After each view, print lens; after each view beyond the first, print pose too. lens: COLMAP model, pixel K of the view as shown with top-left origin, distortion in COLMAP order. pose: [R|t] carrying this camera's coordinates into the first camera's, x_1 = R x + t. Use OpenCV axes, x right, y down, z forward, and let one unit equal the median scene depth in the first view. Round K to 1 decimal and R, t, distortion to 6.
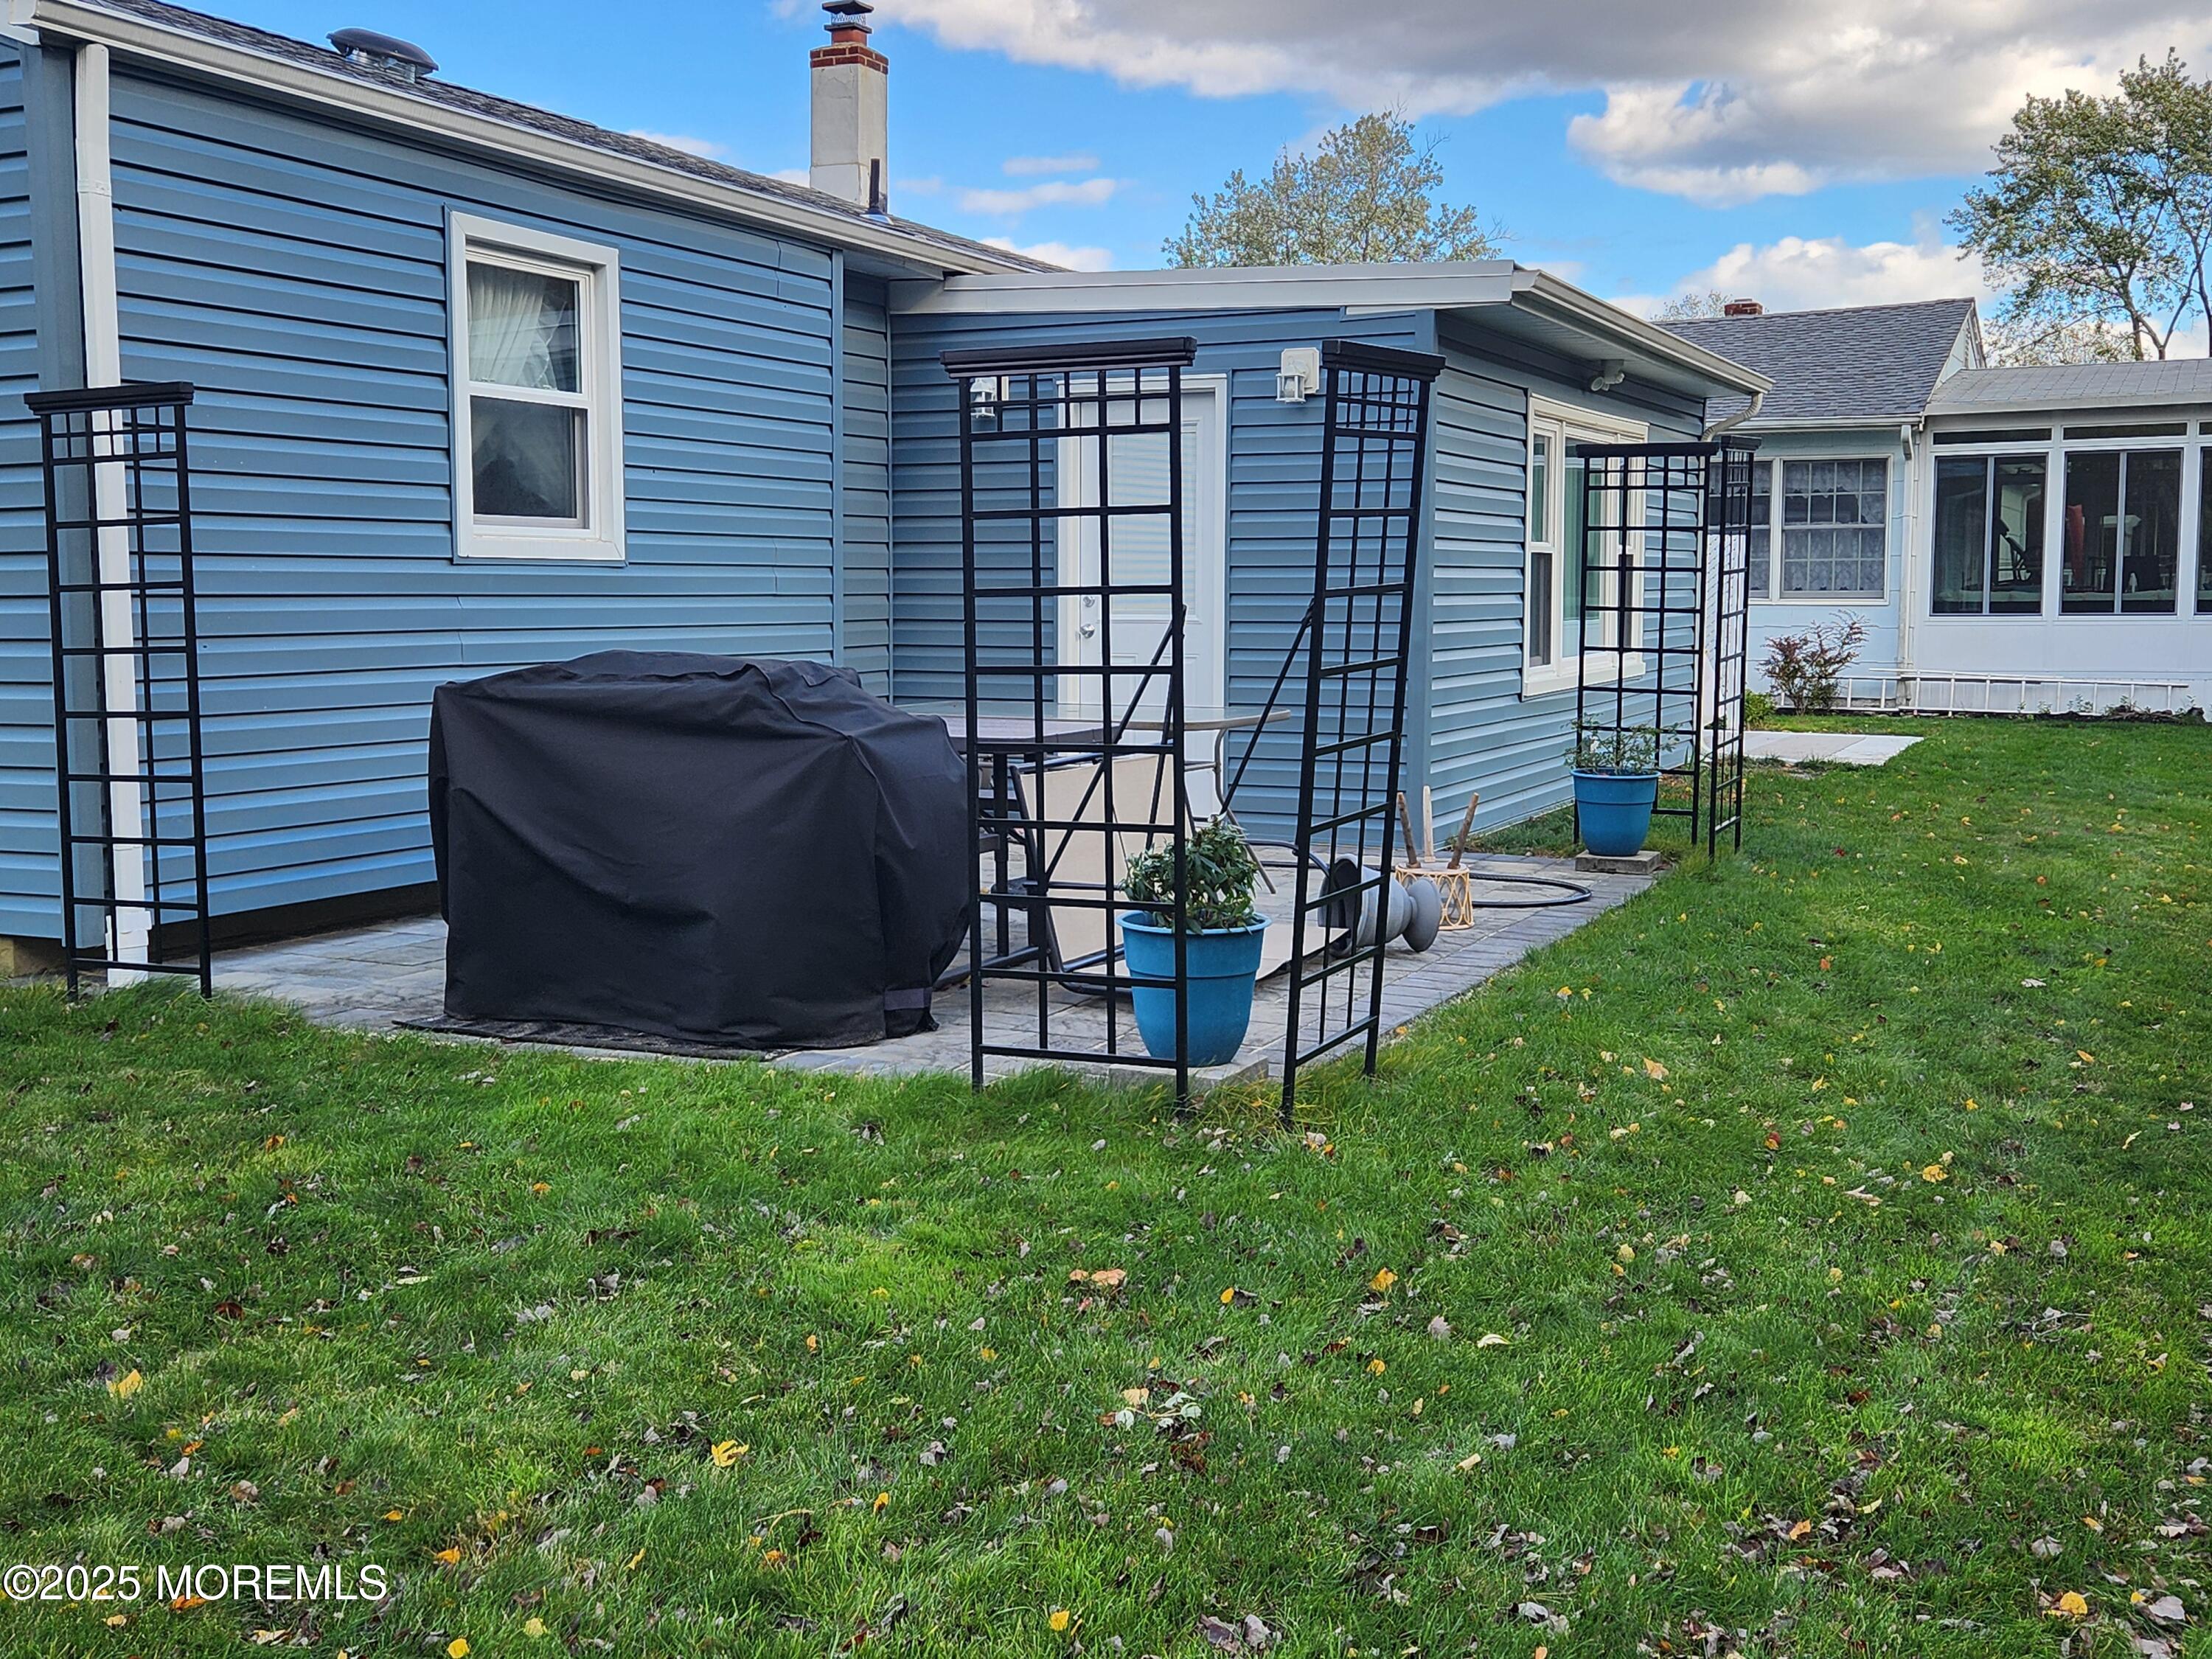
lens RADIAL K [[2304.1, 0, 1099.4], [0, 2304.1, 831.1], [0, 0, 1]] dist [0.056243, 0.000000]
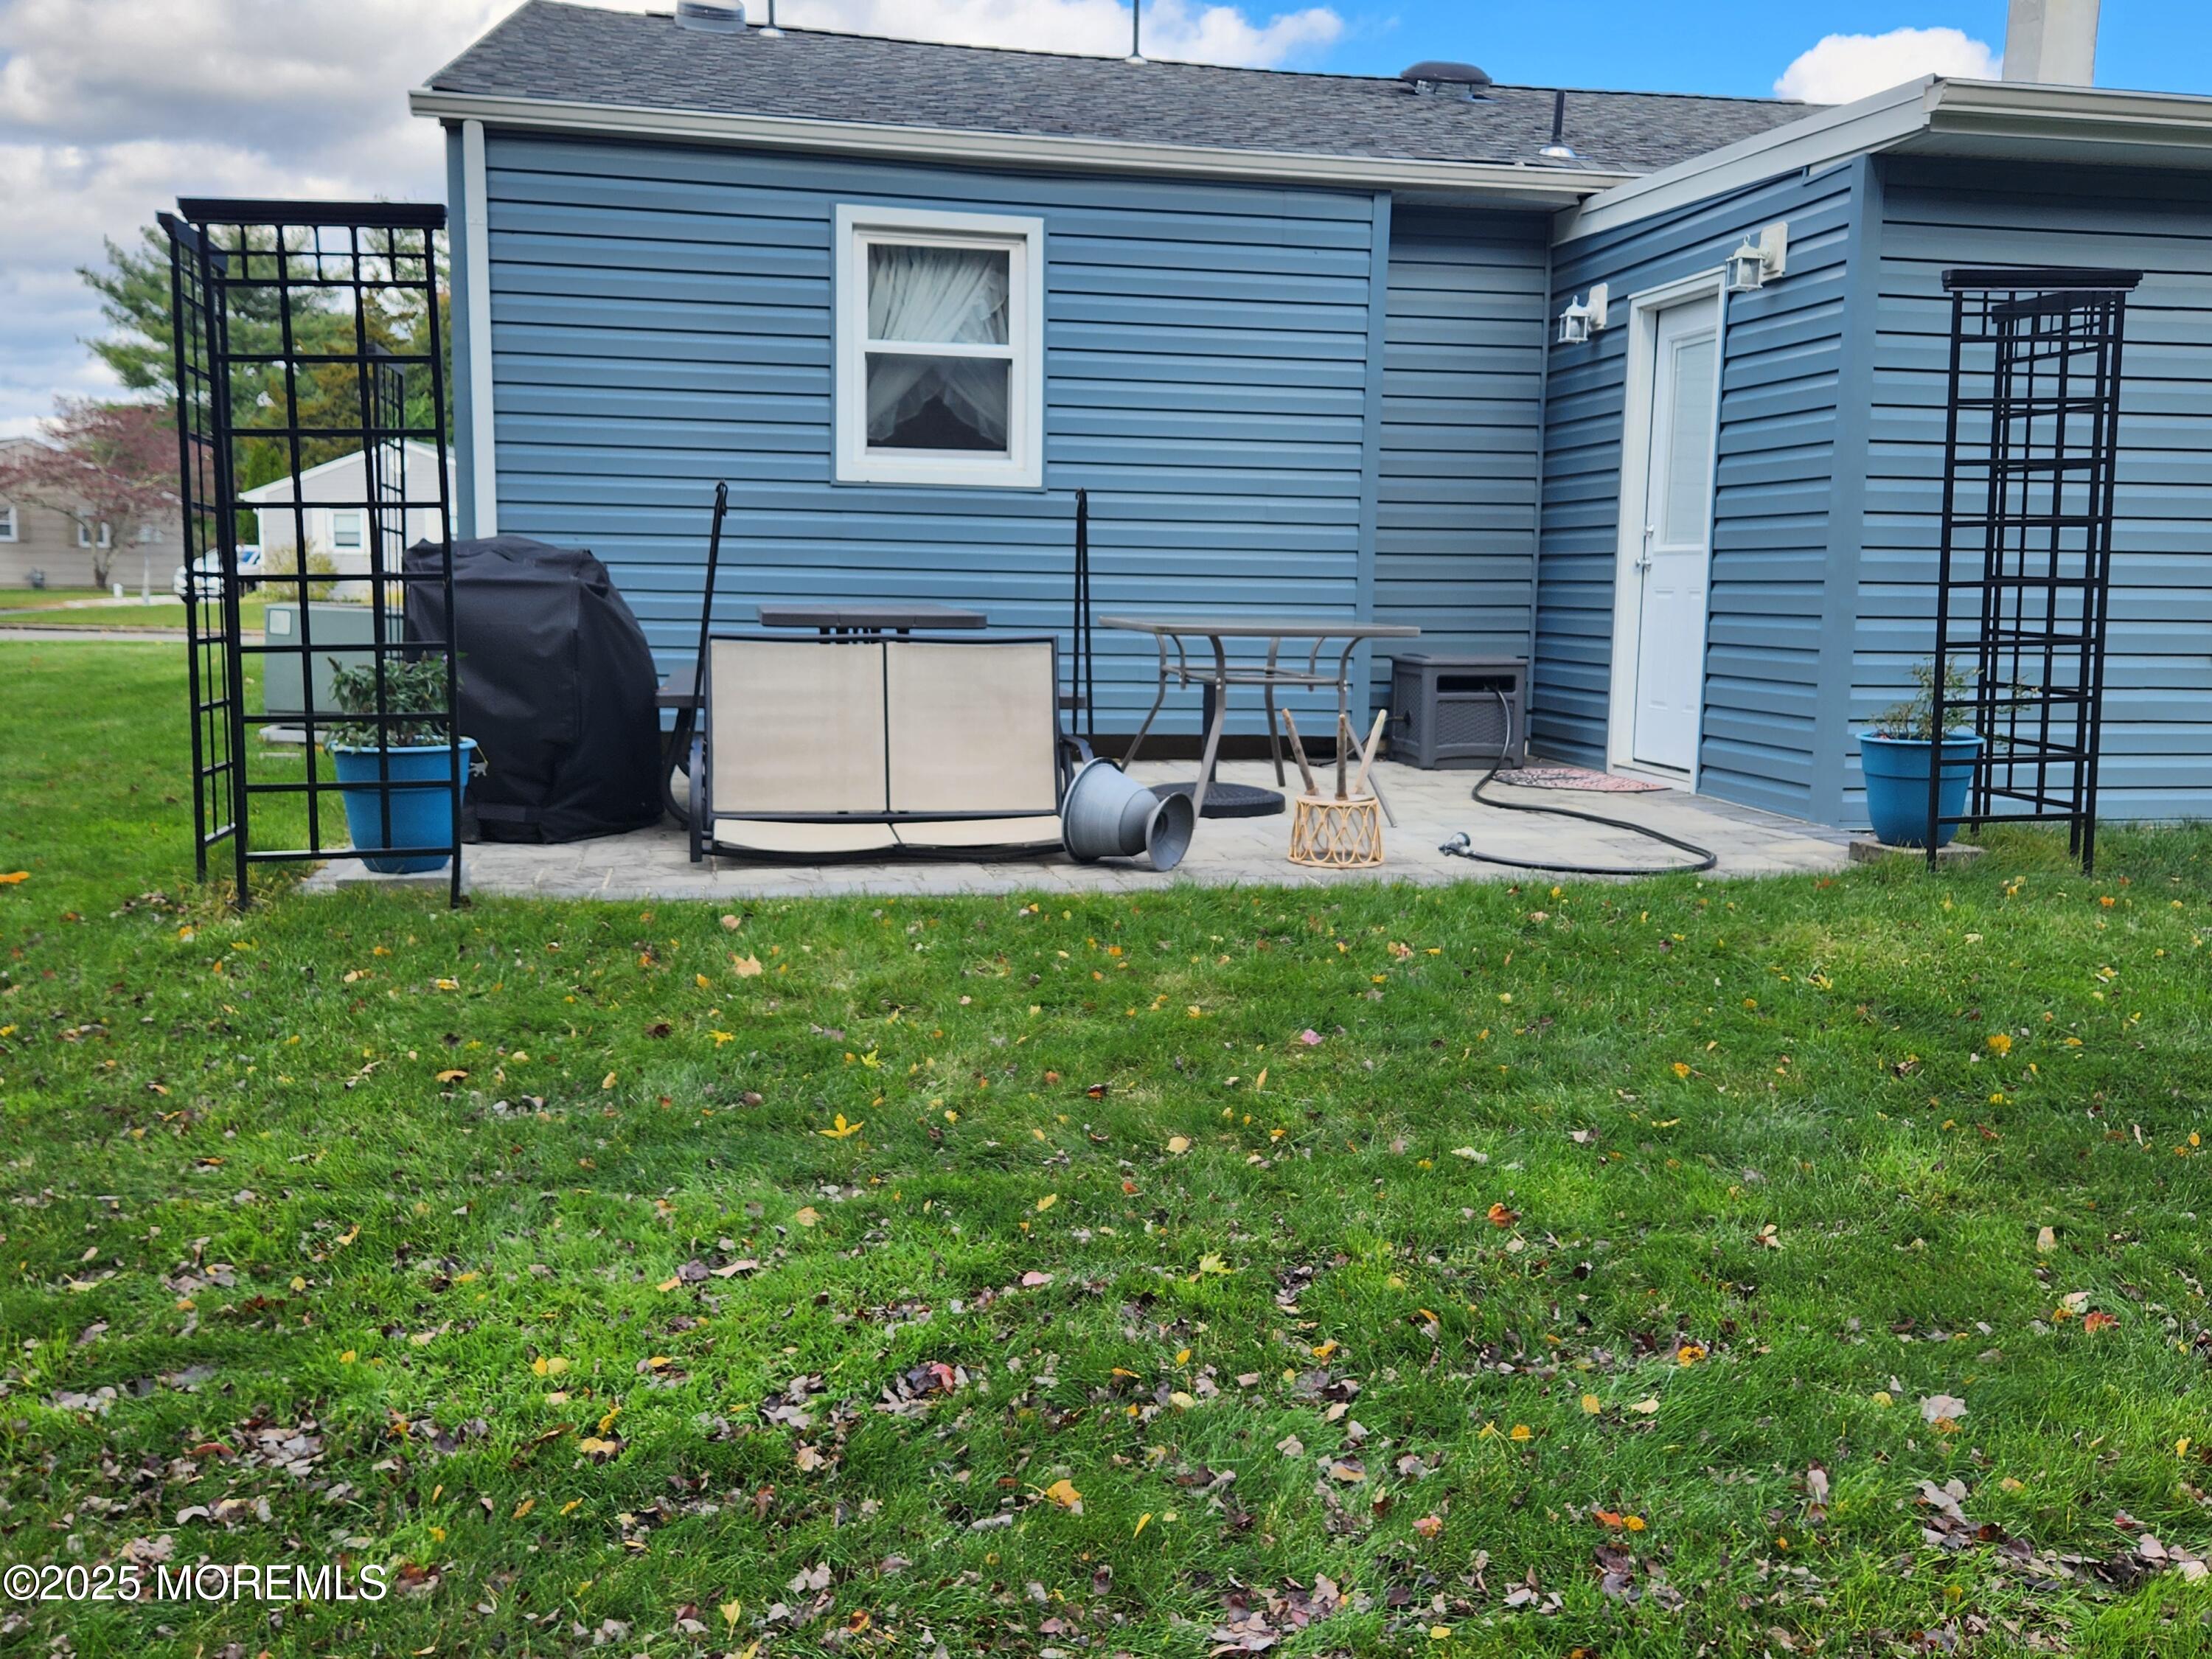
lens RADIAL K [[1978.0, 0, 1111.9], [0, 1978.0, 817.7], [0, 0, 1]] dist [0.087236, -0.091517]
pose [[0.596365, 0.103461, -0.796018, 0.649633], [-0.102915, 0.993330, 0.052004, -0.006093], [0.796088, 0.050909, 0.603035, 0.438670]]
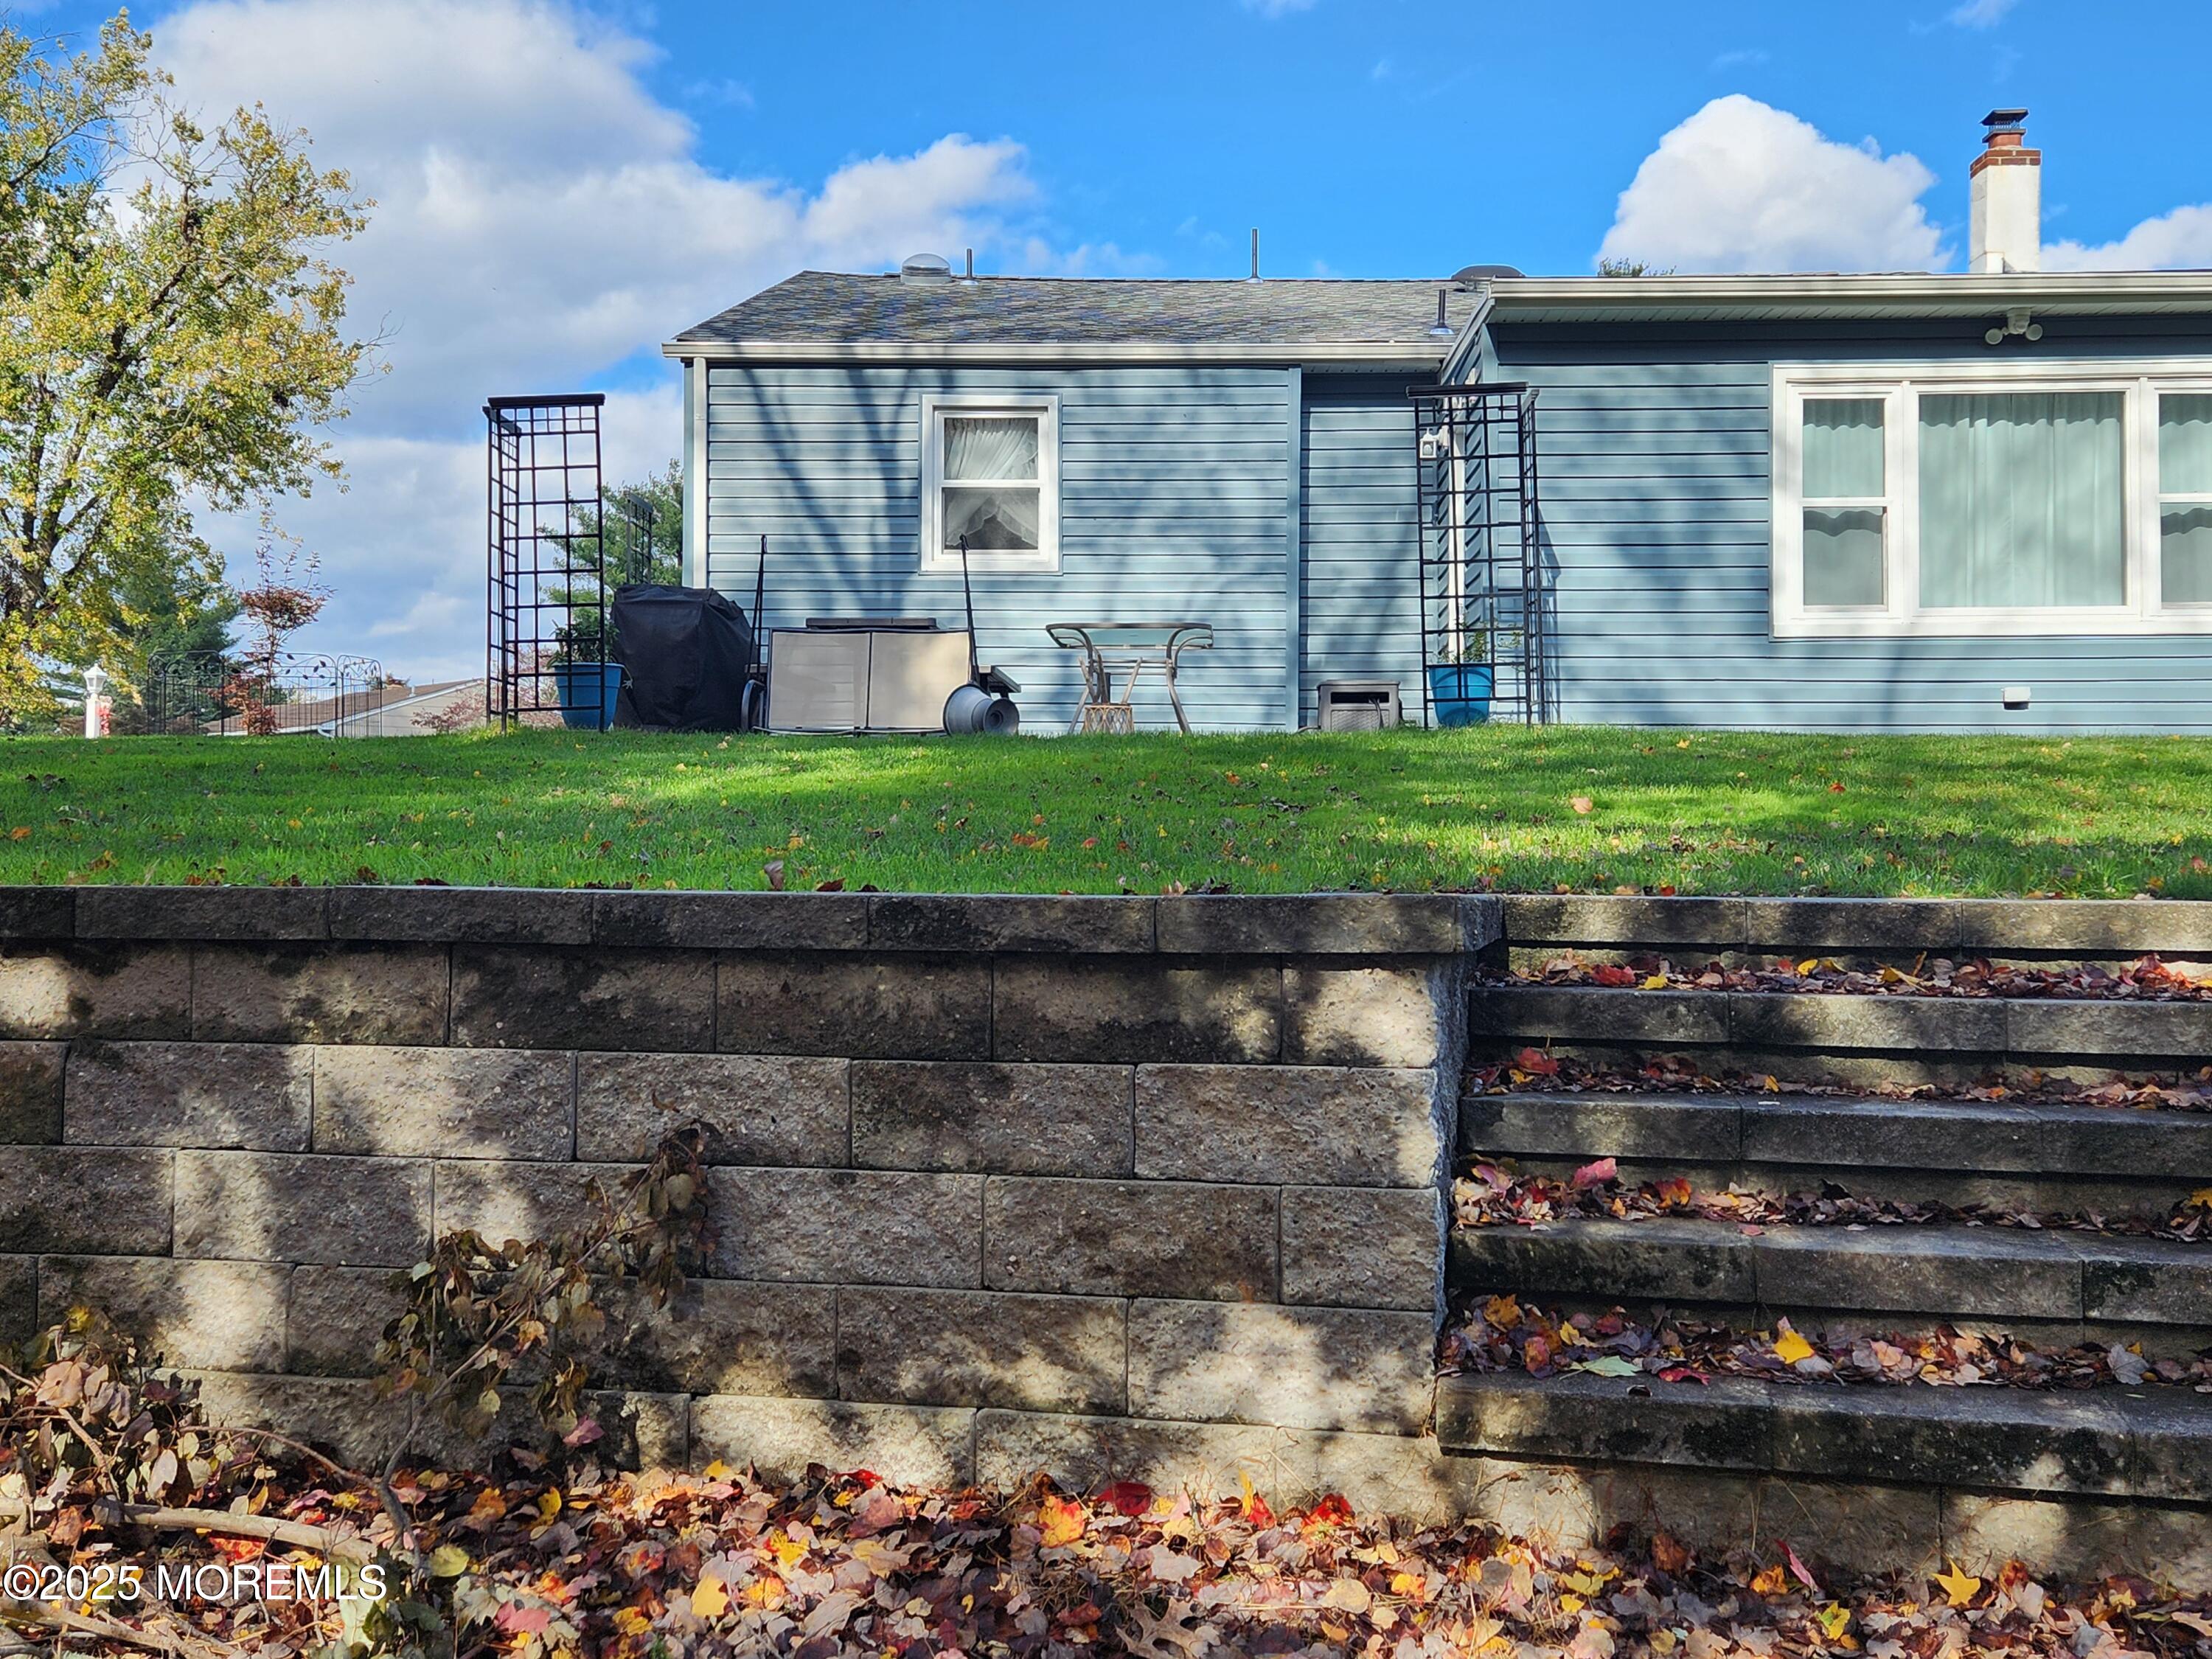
lens RADIAL K [[2304.1, 0, 1090.6], [0, 2304.1, 821.3], [0, 0, 1]] dist [0.056243, 0.000000]
pose [[0.397404, -0.005199, -0.917629, 1.412149], [-0.103193, 0.993388, -0.050318, 0.155505], [0.911823, 0.114690, 0.394240, 0.373932]]
